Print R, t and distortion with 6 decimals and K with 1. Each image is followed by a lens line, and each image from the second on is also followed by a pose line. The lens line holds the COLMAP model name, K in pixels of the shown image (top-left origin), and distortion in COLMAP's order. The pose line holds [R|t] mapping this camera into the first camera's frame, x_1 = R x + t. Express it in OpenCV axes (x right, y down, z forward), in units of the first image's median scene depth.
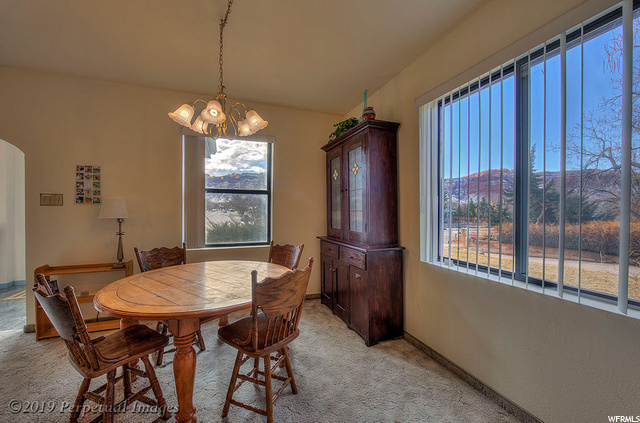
lens RADIAL K [[254.3, 0, 317.9], [0, 254.3, 211.2], [0, 0, 1]] dist [0.000268, -0.000010]
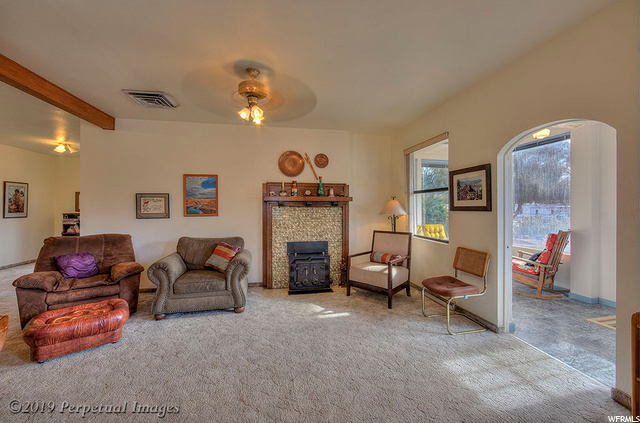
lens RADIAL K [[254.3, 0, 318.3], [0, 254.3, 210.1], [0, 0, 1]] dist [0.000268, -0.000010]
pose [[-0.140467, 0.000511, -0.990085, -0.335582], [-0.011887, 0.999927, 0.002203, -0.006498], [0.990014, 0.012079, -0.140451, 0.281985]]
